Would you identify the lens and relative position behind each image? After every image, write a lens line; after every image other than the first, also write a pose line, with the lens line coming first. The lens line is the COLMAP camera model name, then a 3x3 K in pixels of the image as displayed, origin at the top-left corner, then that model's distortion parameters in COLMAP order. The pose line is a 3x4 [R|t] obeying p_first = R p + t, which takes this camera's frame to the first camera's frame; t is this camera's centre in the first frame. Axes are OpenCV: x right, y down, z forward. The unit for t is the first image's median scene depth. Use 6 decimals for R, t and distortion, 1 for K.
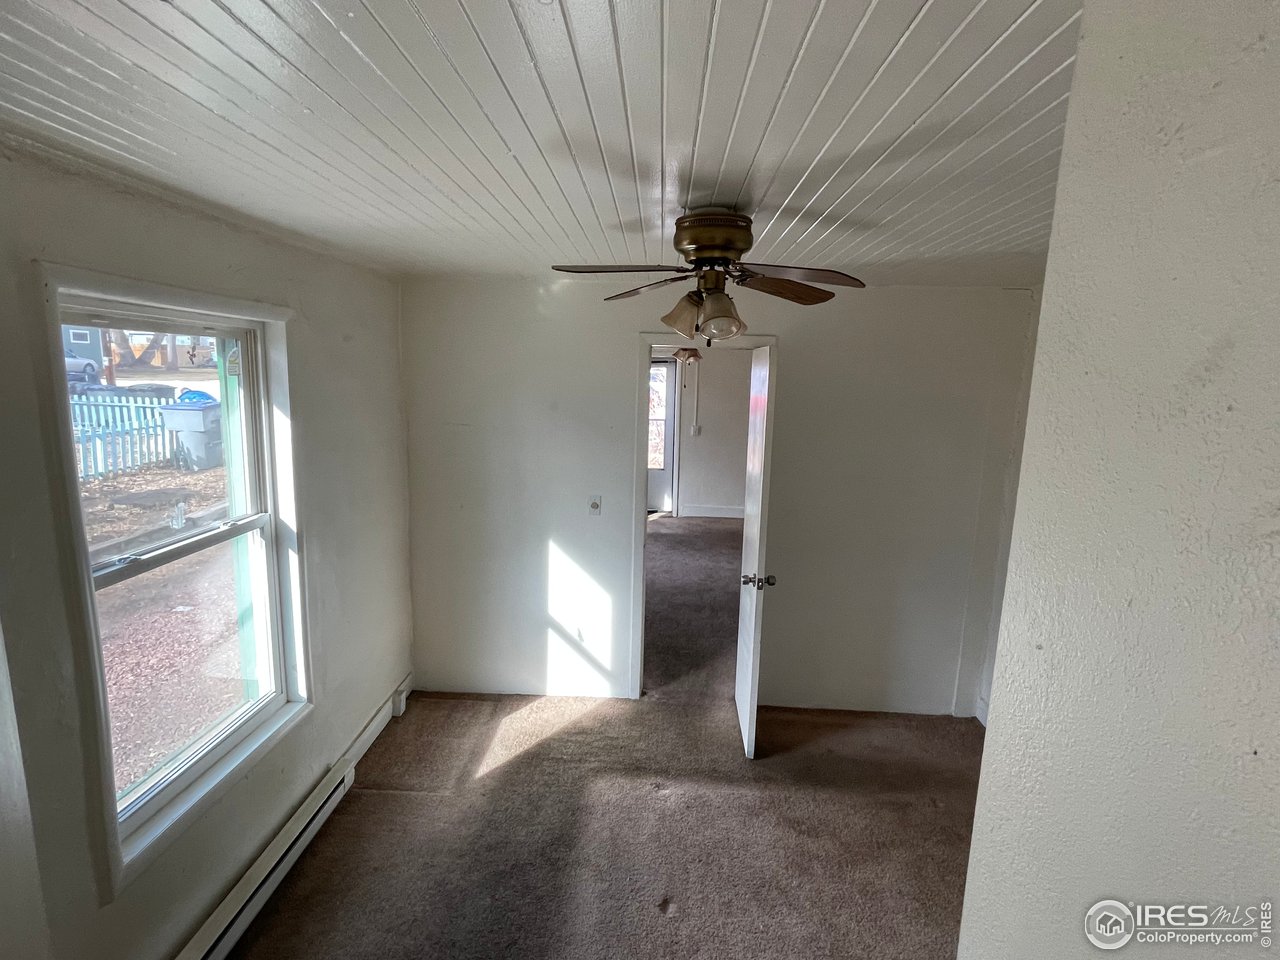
lens RADIAL K [[643.6, 0, 633.9], [0, 643.6, 477.1], [0, 0, 1]] dist [-0.008943, 0.000318]
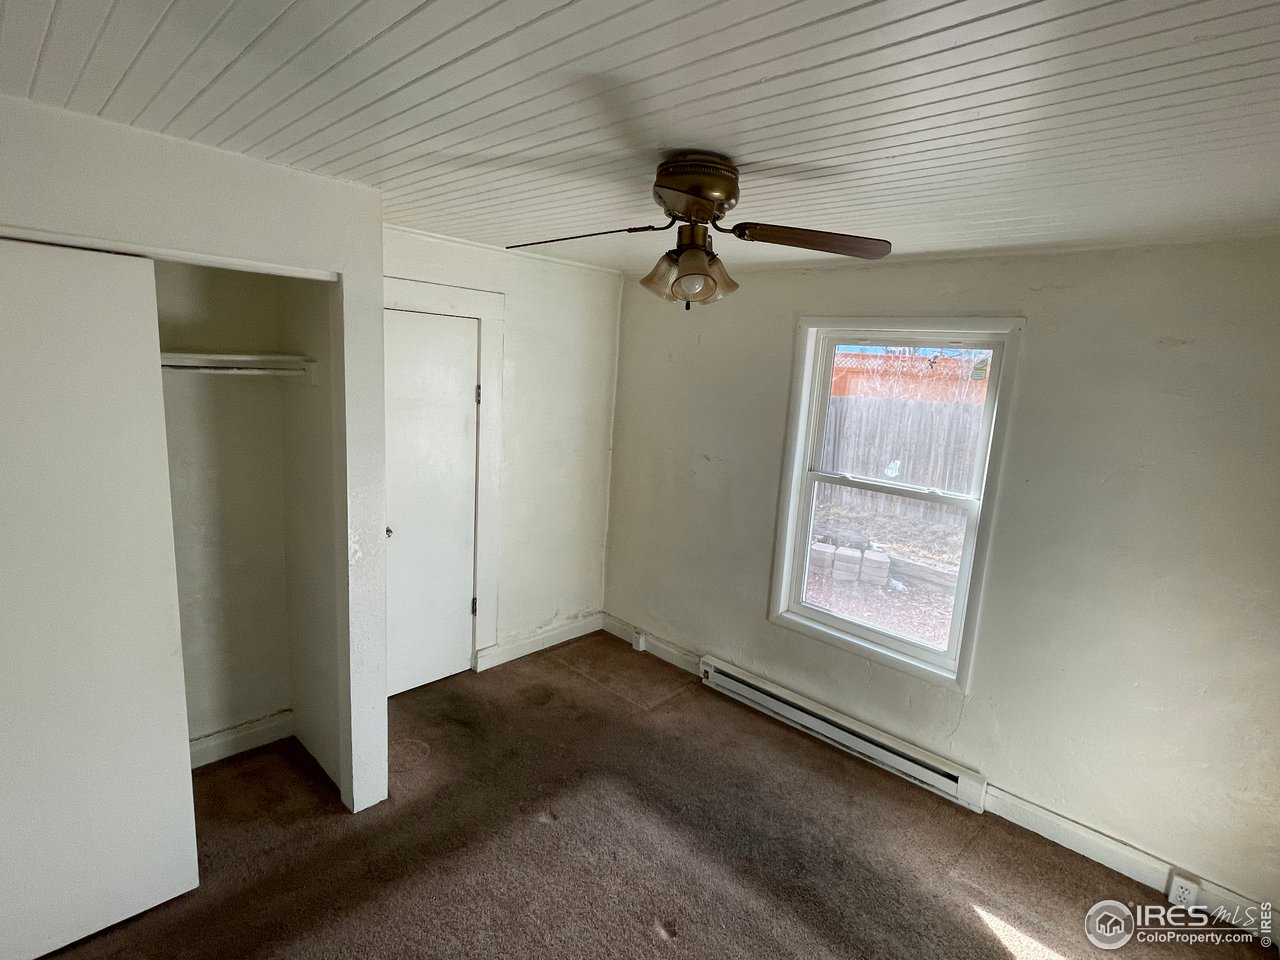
lens RADIAL K [[643.6, 0, 640.5], [0, 643.6, 476.5], [0, 0, 1]] dist [-0.008943, 0.000318]
pose [[-0.660229, 0.060601, -0.748616, 0.702709], [-0.203884, 0.944851, 0.256297, -0.161444], [0.722862, 0.321845, -0.611462, 1.287718]]
